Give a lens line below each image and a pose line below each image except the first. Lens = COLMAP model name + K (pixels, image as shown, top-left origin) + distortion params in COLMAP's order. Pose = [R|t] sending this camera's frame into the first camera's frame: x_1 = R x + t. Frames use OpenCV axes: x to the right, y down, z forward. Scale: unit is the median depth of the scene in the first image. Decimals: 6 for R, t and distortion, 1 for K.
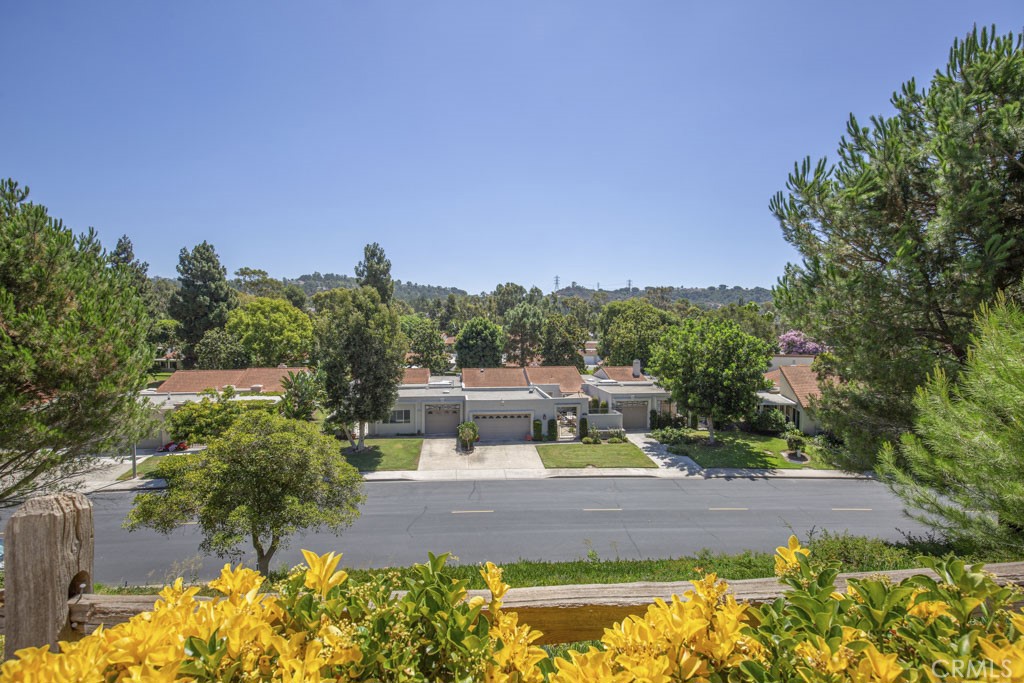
lens RADIAL K [[475.2, 0, 512.0], [0, 475.2, 341.5], [0, 0, 1]] dist [-0.002231, -0.000239]
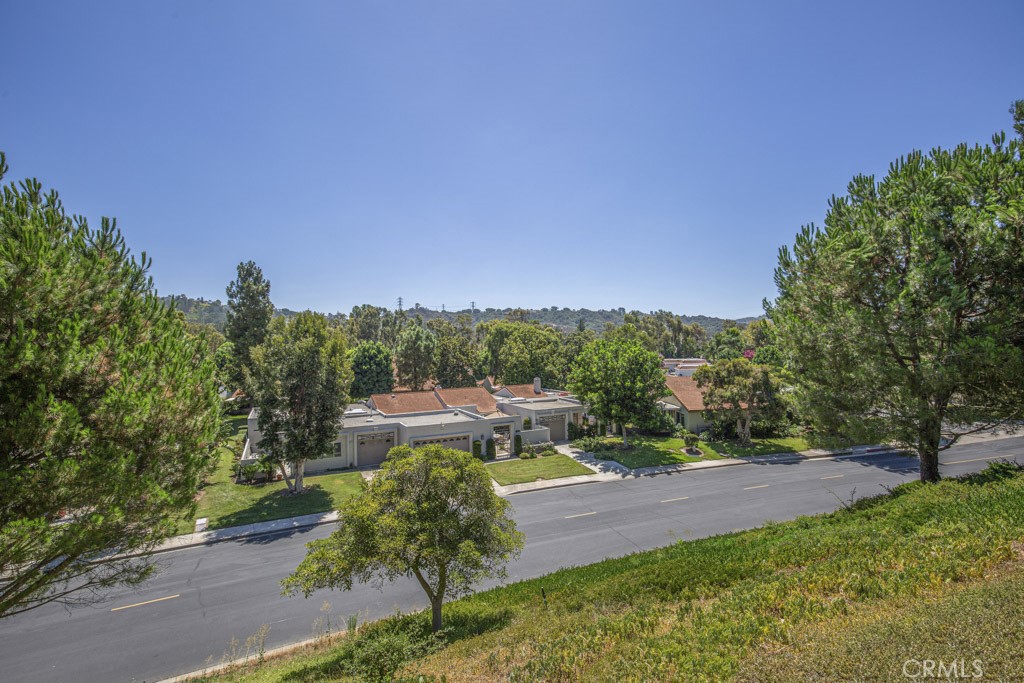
lens RADIAL K [[475.2, 0, 512.0], [0, 475.2, 341.5], [0, 0, 1]] dist [-0.002231, -0.000239]
pose [[0.944323, -0.021313, 0.328329, -0.199186], [0.035746, 0.998639, -0.037984, -0.006464], [-0.327073, 0.047605, 0.943799, -0.001696]]
